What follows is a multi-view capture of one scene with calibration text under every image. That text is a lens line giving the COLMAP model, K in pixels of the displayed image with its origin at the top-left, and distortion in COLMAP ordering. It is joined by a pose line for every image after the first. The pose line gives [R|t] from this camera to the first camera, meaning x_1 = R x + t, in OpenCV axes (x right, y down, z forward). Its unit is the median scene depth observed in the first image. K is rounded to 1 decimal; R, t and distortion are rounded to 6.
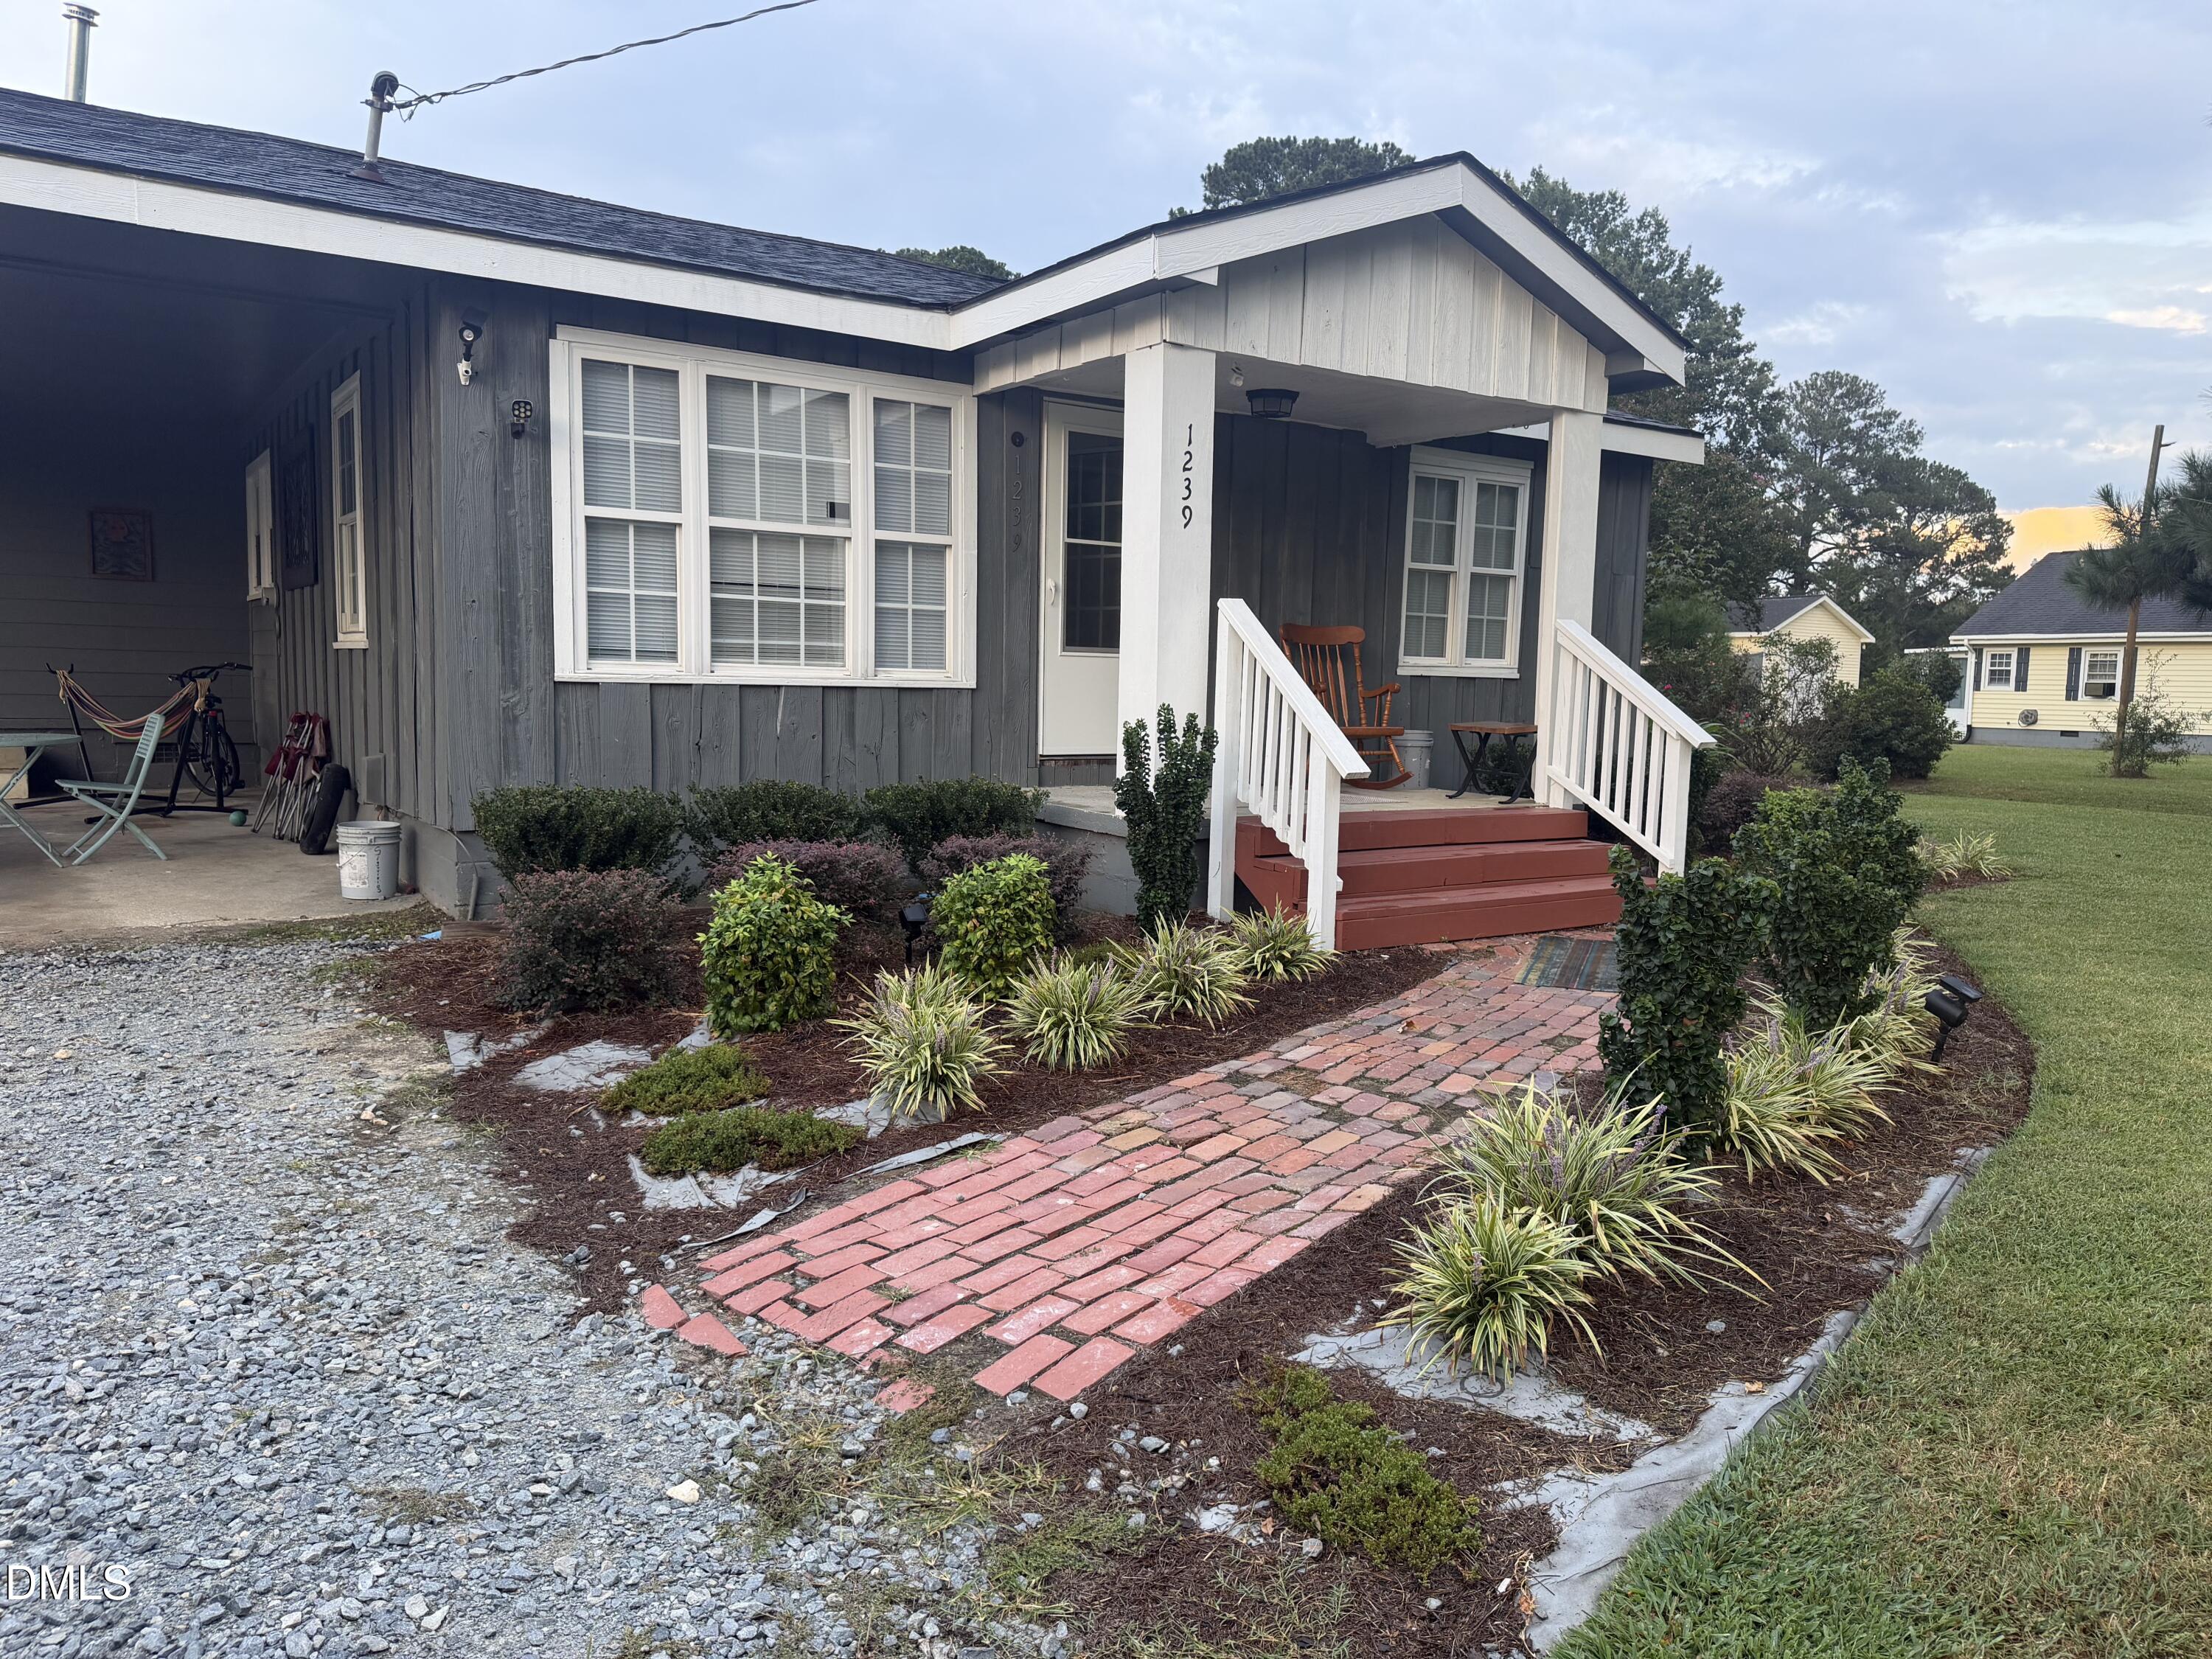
lens RADIAL K [[1591.1, 0, 1108.9], [0, 1591.1, 836.0], [0, 0, 1]] dist [0.072450, -0.001501]
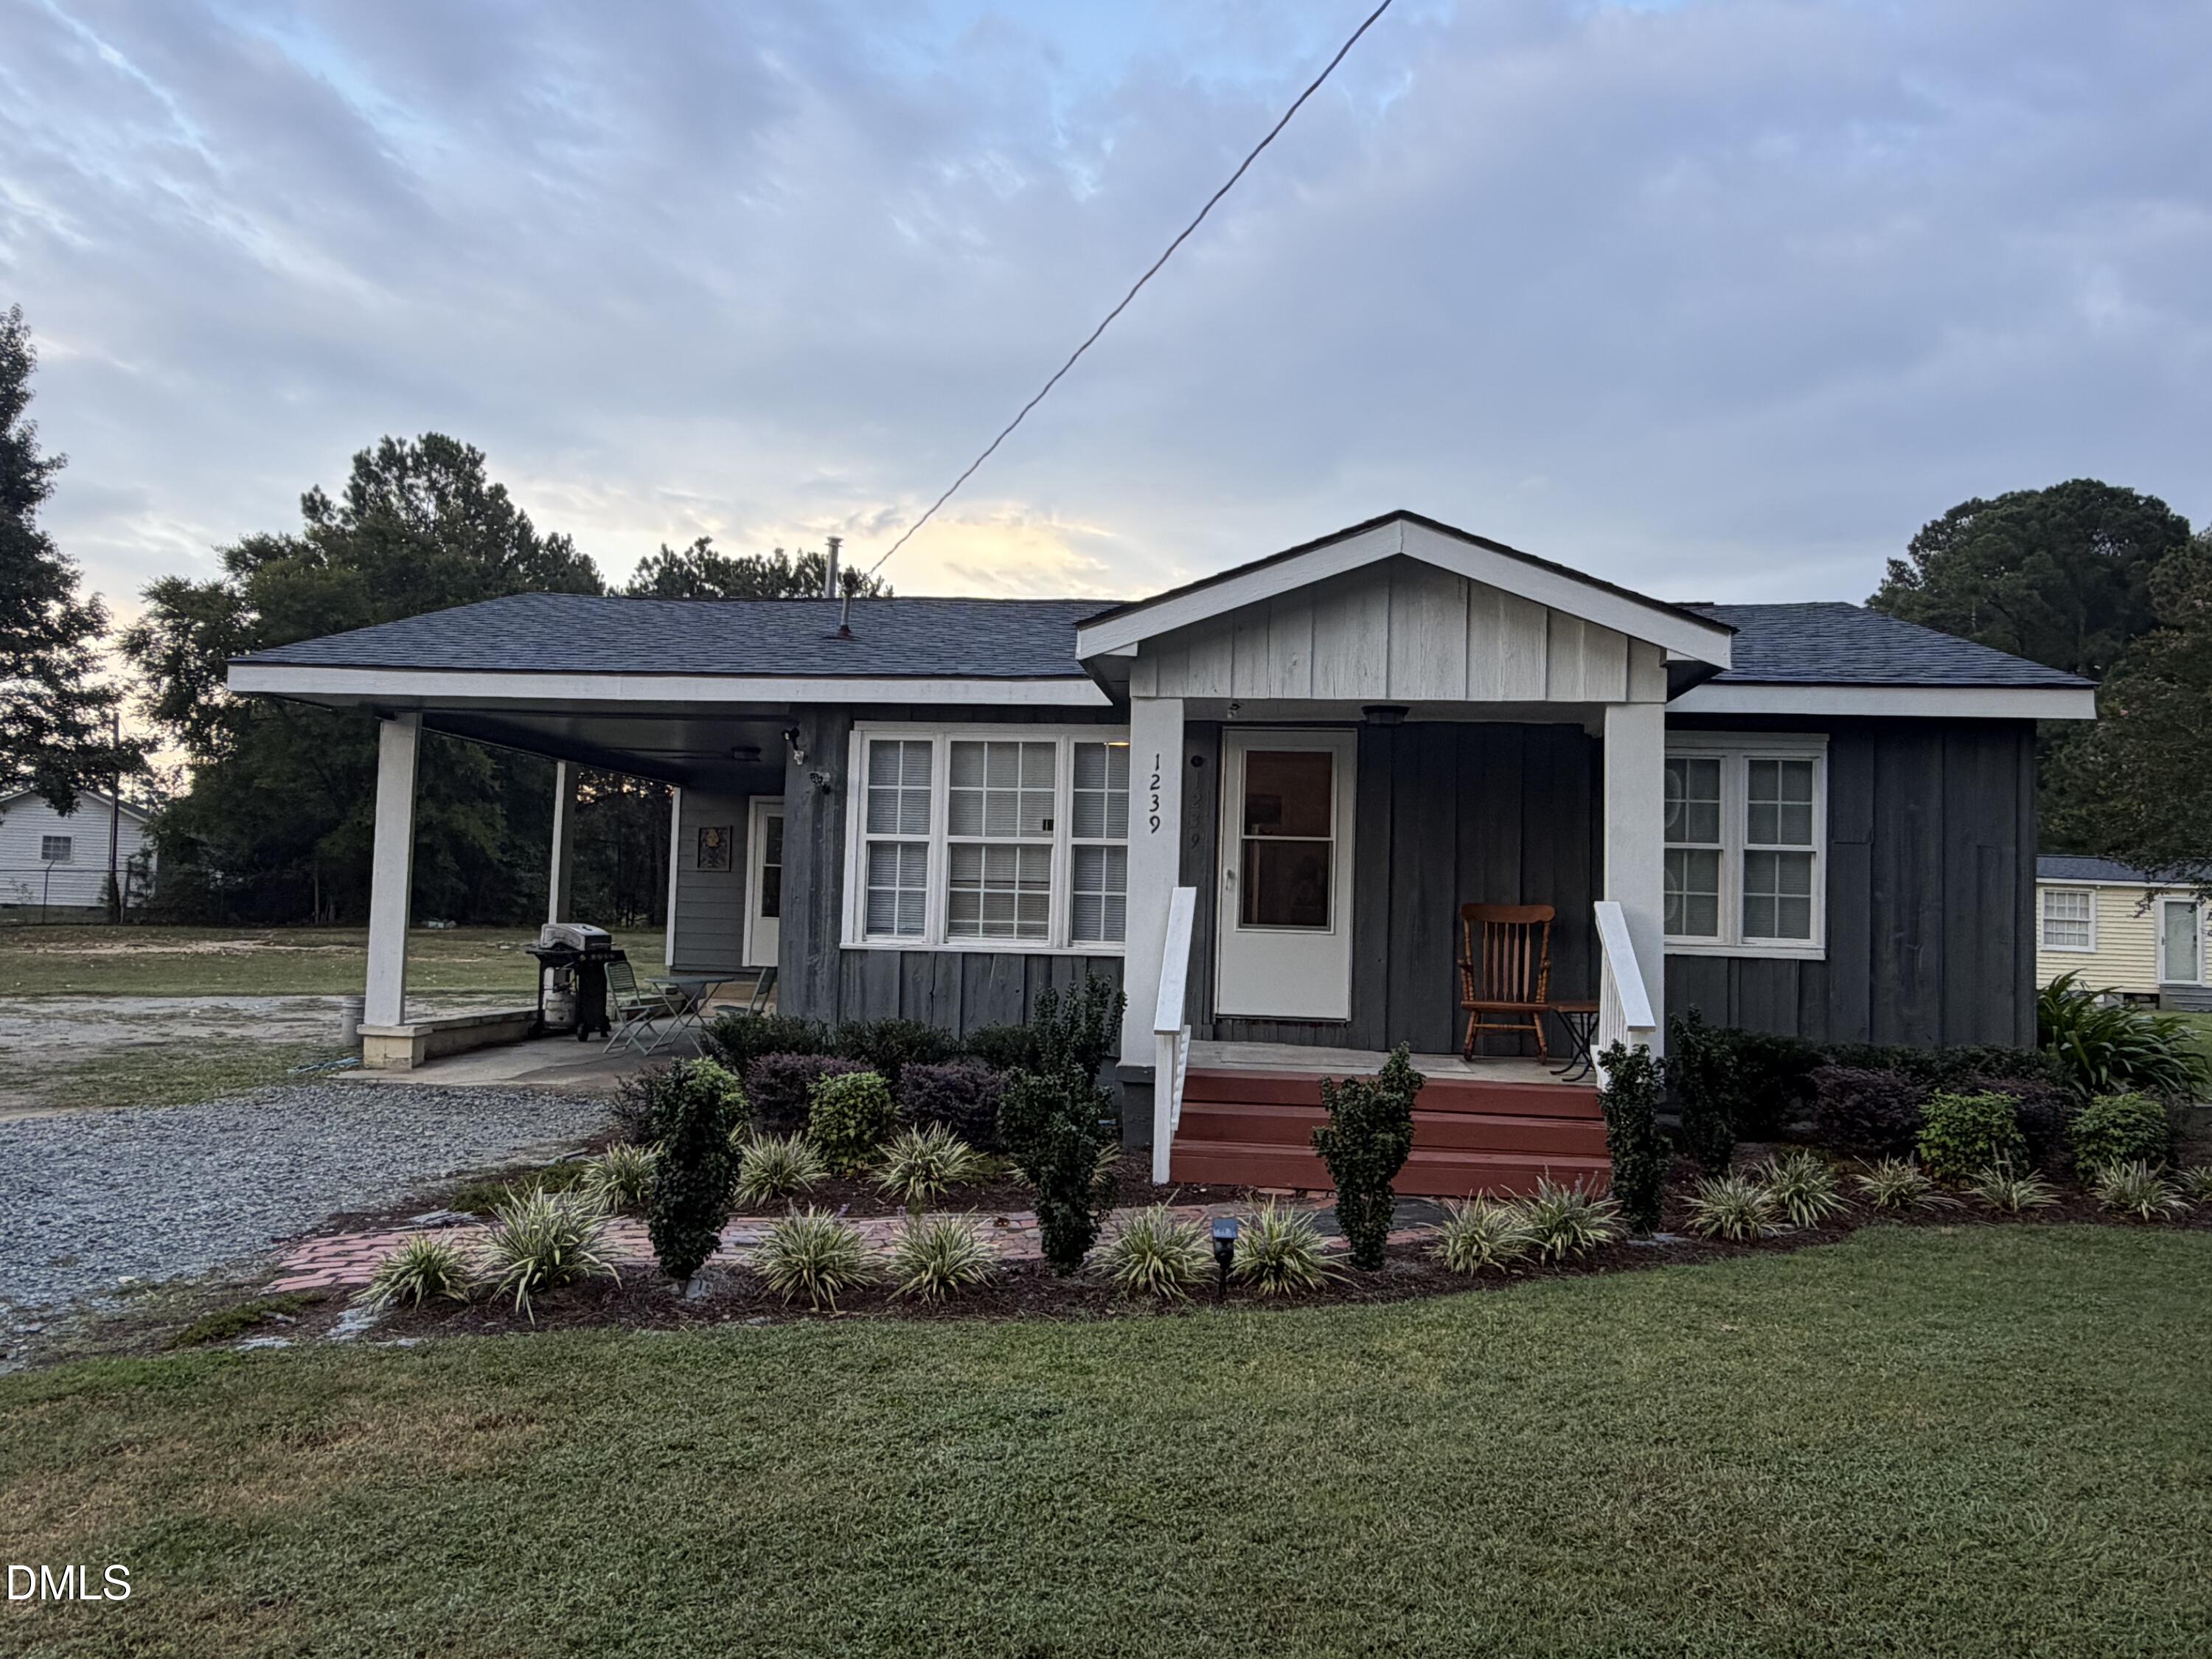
lens RADIAL K [[1591.1, 0, 1111.2], [0, 1591.1, 831.0], [0, 0, 1]] dist [0.072450, -0.001501]
pose [[0.744129, -0.033931, -0.667173, 0.817148], [-0.076900, 0.987719, -0.136003, -0.019969], [0.663595, 0.152510, 0.732382, 0.046657]]
